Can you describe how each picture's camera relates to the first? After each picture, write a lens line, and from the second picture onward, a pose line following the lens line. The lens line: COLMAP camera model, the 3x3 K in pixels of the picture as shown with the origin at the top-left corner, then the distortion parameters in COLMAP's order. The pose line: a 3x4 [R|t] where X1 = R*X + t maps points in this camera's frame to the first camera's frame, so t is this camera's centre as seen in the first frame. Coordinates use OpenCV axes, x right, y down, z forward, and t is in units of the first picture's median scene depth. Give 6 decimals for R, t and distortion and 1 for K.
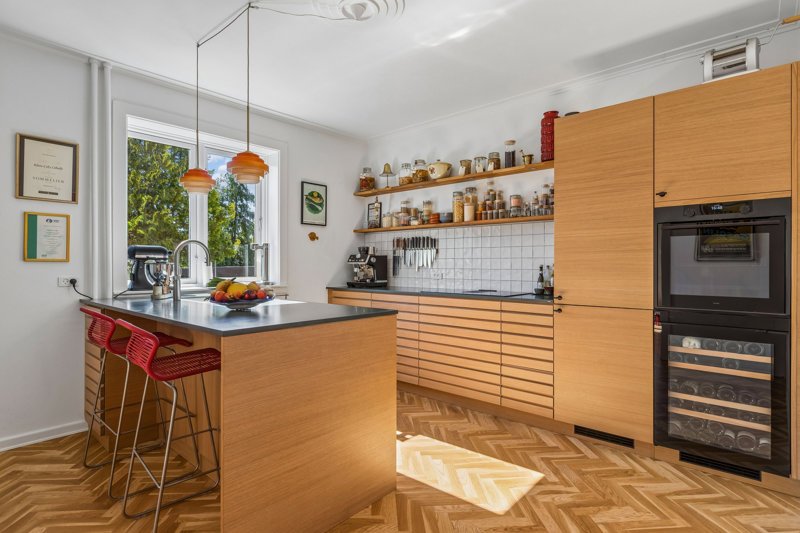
lens RADIAL K [[407.2, 0, 402.7], [0, 407.2, 263.5], [0, 0, 1]] dist [0.002024, -0.001735]
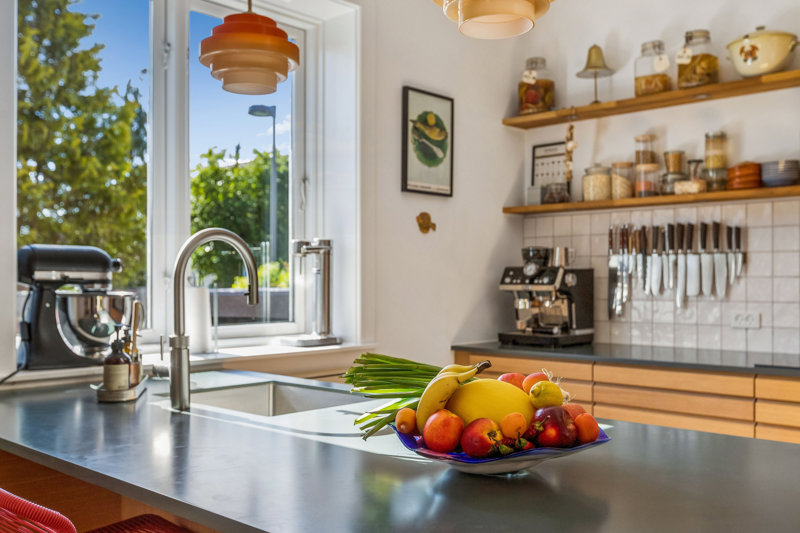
lens RADIAL K [[749.3, 0, 397.3], [0, 749.3, 282.3], [0, 0, 1]] dist [-0.007551, 0.000000]
pose [[0.999750, -0.001364, -0.022297, -0.273870], [0.001488, 0.999984, 0.005546, -0.012774], [0.022289, -0.005578, 0.999736, 0.293067]]
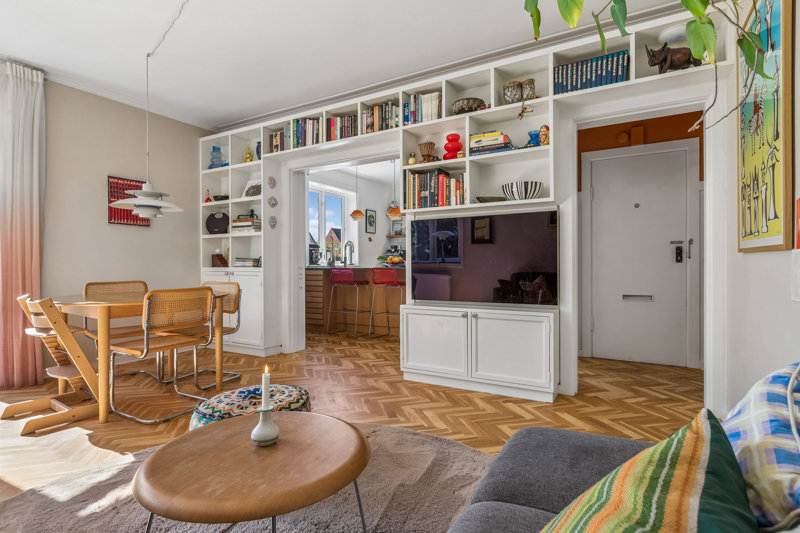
lens RADIAL K [[401.6, 0, 401.3], [0, 401.6, 267.0], [0, 0, 1]] dist [-0.000811, 0.000568]
pose [[0.975183, -0.003521, 0.221374, -0.568542], [0.003004, 0.999992, 0.002674, 0.061960], [-0.221382, -0.001942, 0.975185, -0.915295]]
